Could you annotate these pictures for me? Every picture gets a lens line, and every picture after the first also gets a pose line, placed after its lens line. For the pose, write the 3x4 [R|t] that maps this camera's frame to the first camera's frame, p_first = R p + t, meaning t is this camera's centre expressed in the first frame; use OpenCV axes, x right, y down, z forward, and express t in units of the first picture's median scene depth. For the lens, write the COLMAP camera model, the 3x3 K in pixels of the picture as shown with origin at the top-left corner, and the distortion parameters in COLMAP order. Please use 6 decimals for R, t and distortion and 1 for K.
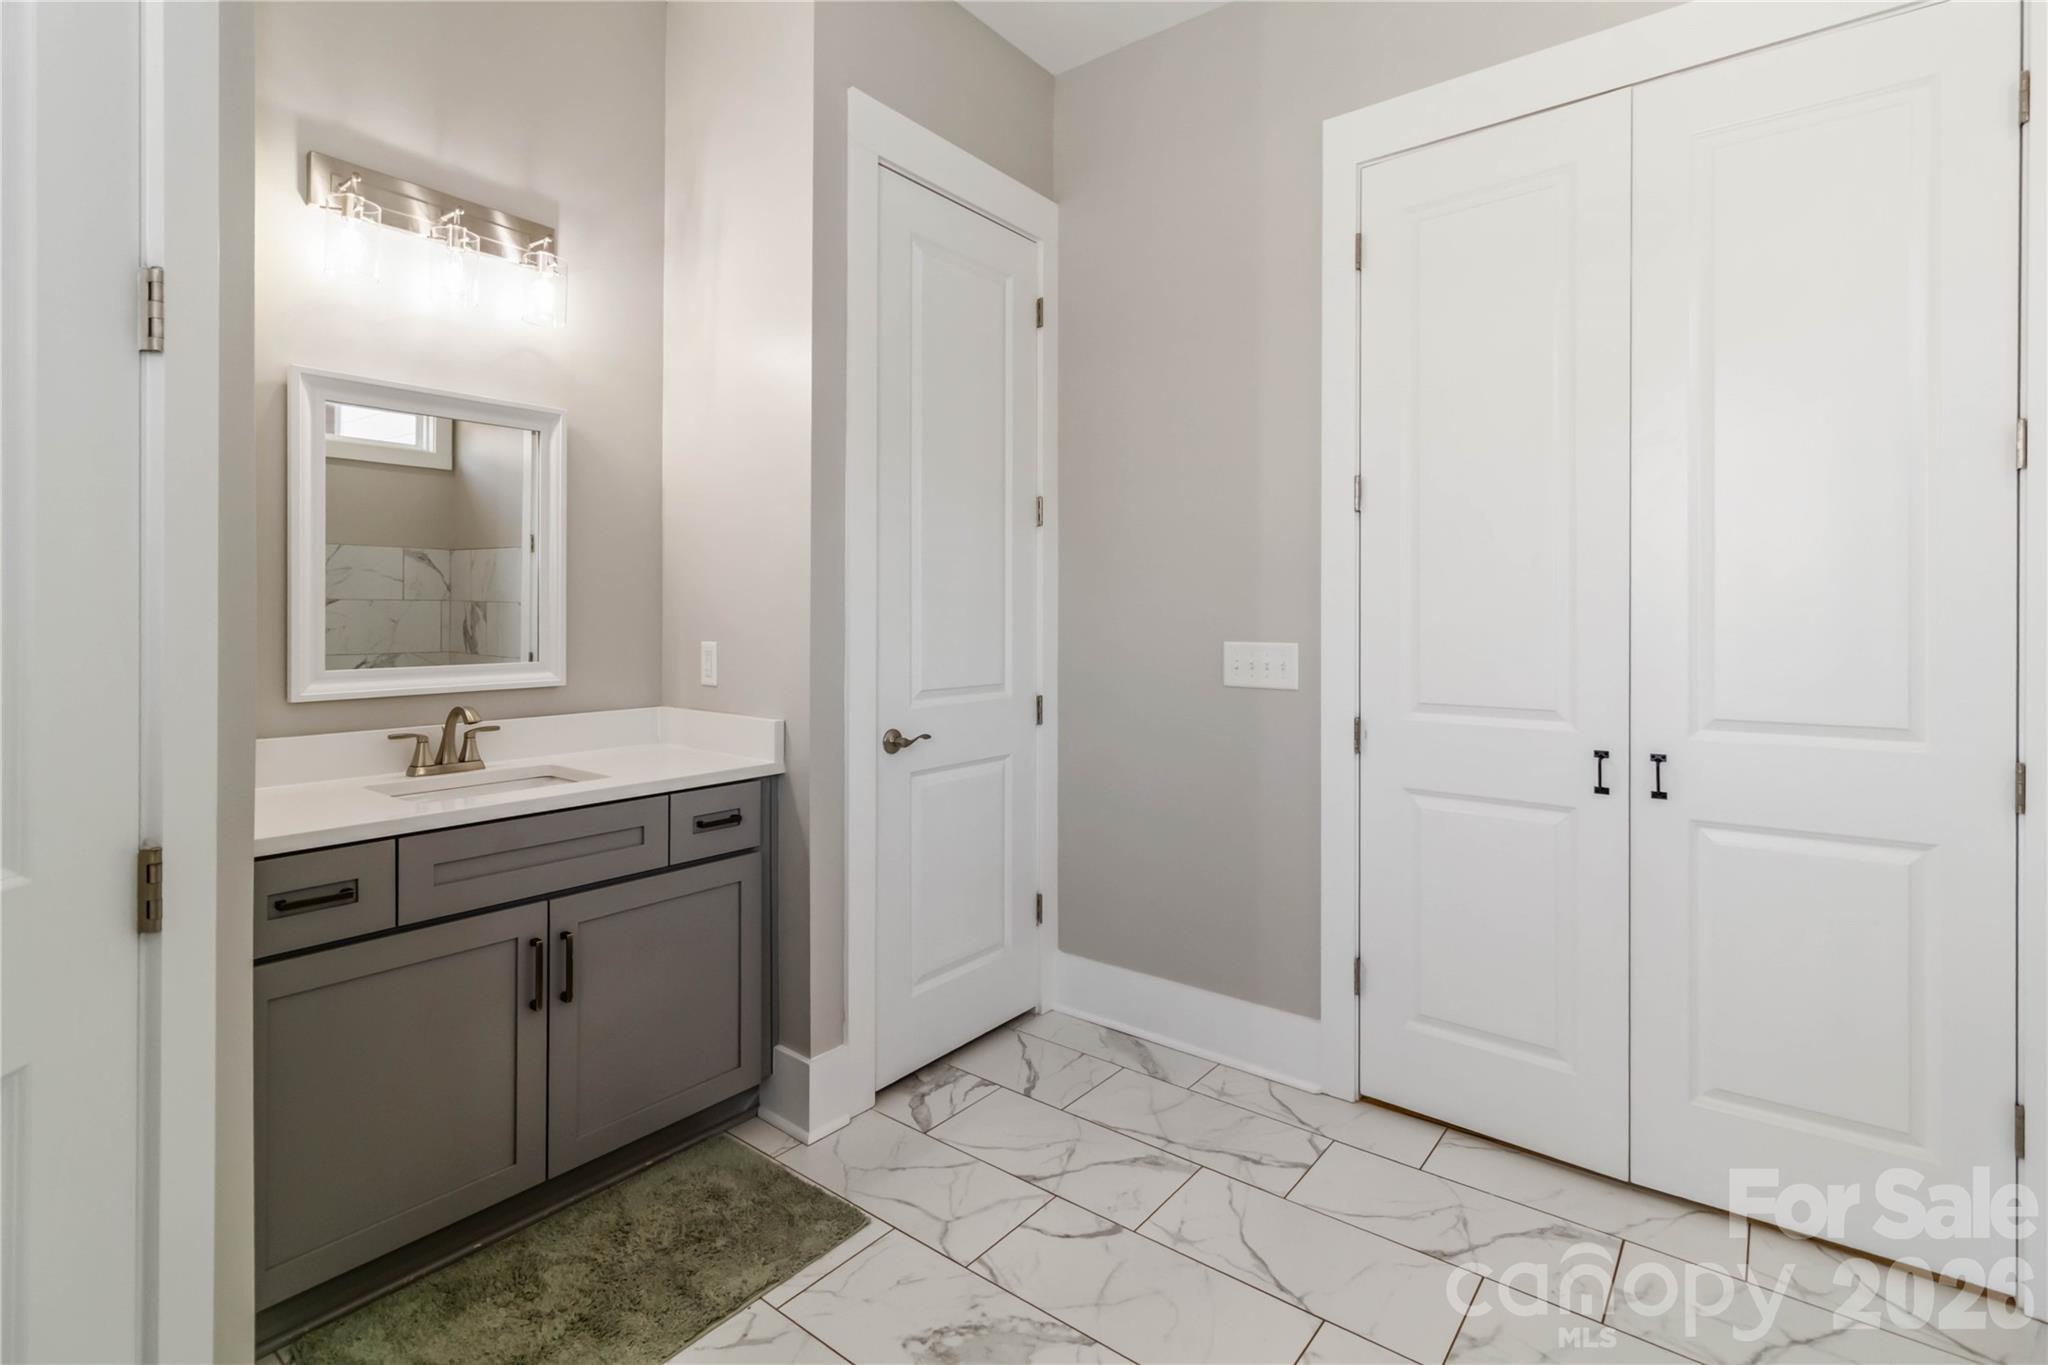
lens RADIAL K [[961.7, 0, 1016.2], [0, 961.7, 617.5], [0, 0, 1]] dist [0.005176, 0.000340]
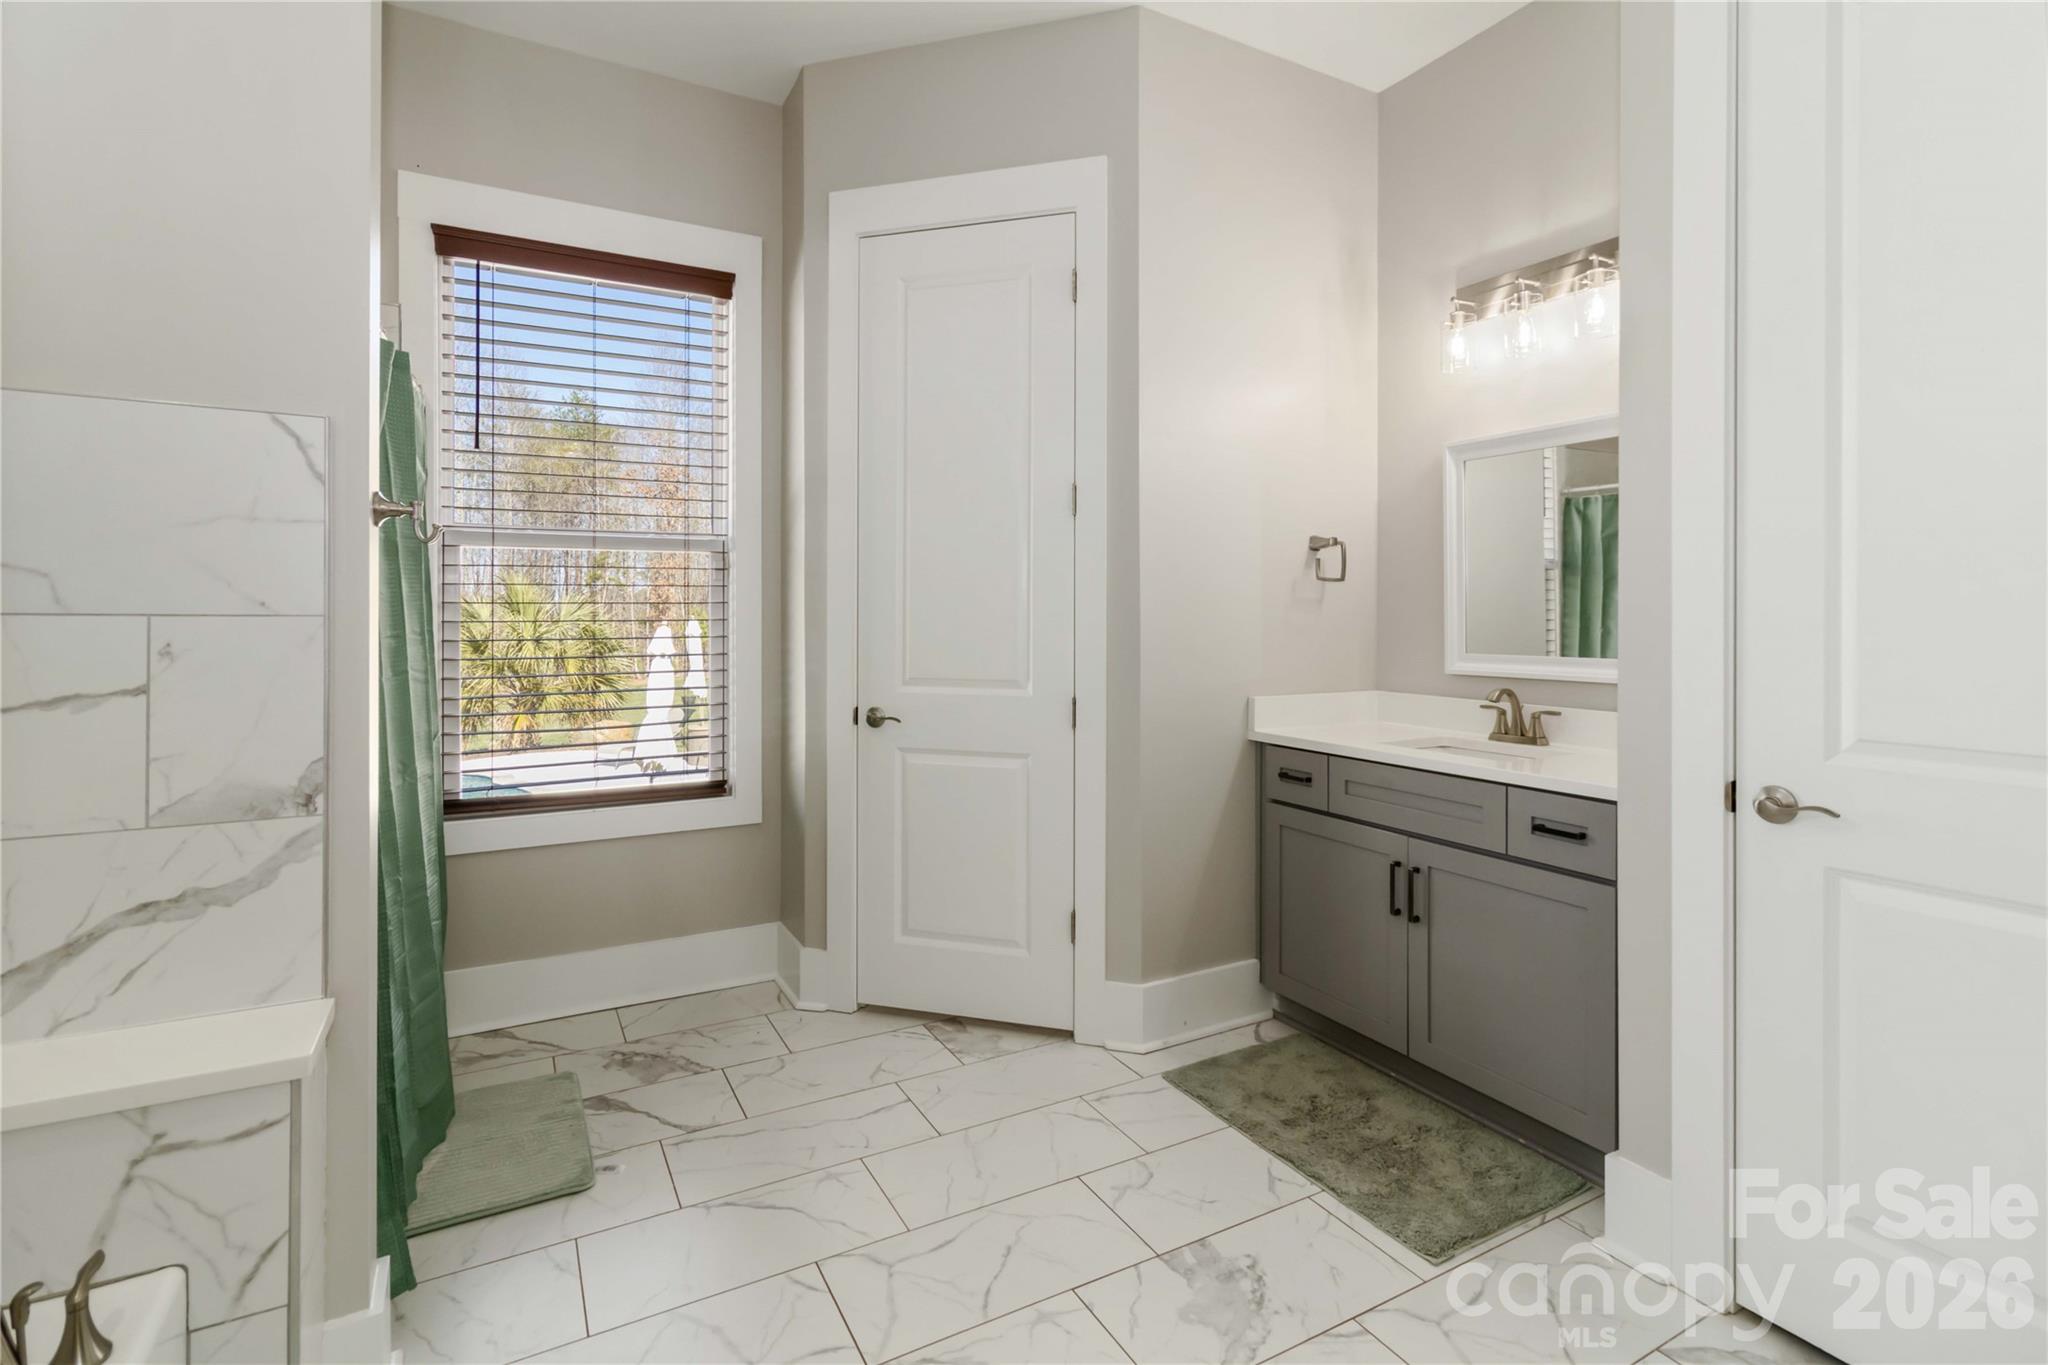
lens RADIAL K [[961.7, 0, 1033.4], [0, 961.7, 613.8], [0, 0, 1]] dist [0.005176, 0.000340]
pose [[-0.374553, -0.001765, -0.927204, 0.819126], [-0.002952, 0.999995, -0.000711, 0.000232], [0.927201, 0.002471, -0.374557, 0.943324]]
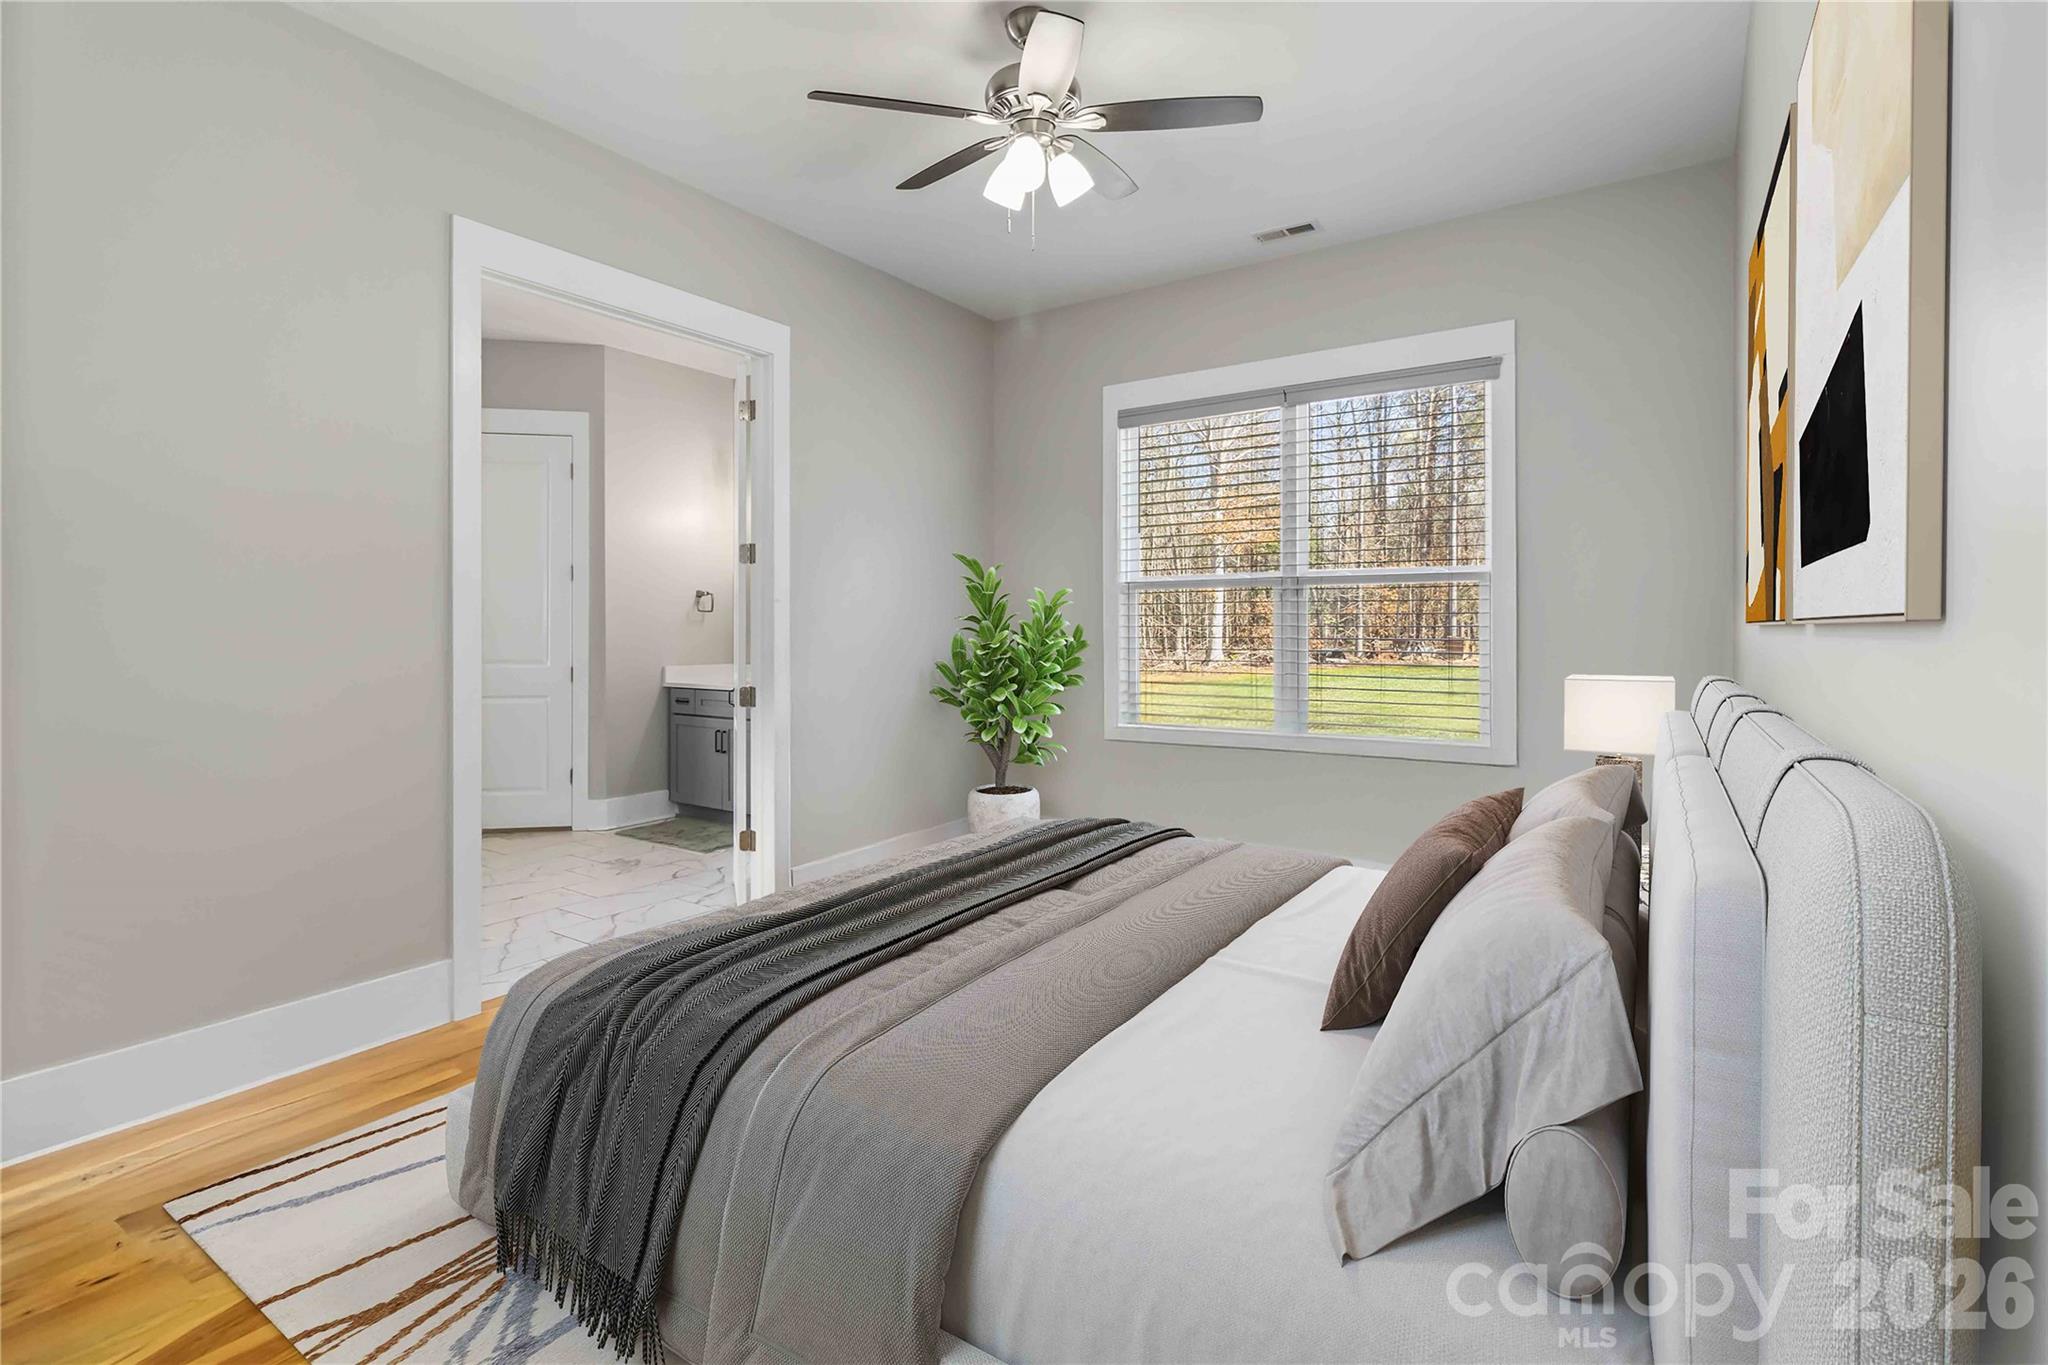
lens RADIAL K [[961.7, 0, 1048.6], [0, 961.7, 635.3], [0, 0, 1]] dist [0.005176, 0.000340]
pose [[0.132493, 0.005069, -0.991171, 2.578168], [-0.003574, 0.999983, 0.004637, 0.004776], [0.991177, 0.002929, 0.132509, 1.518492]]
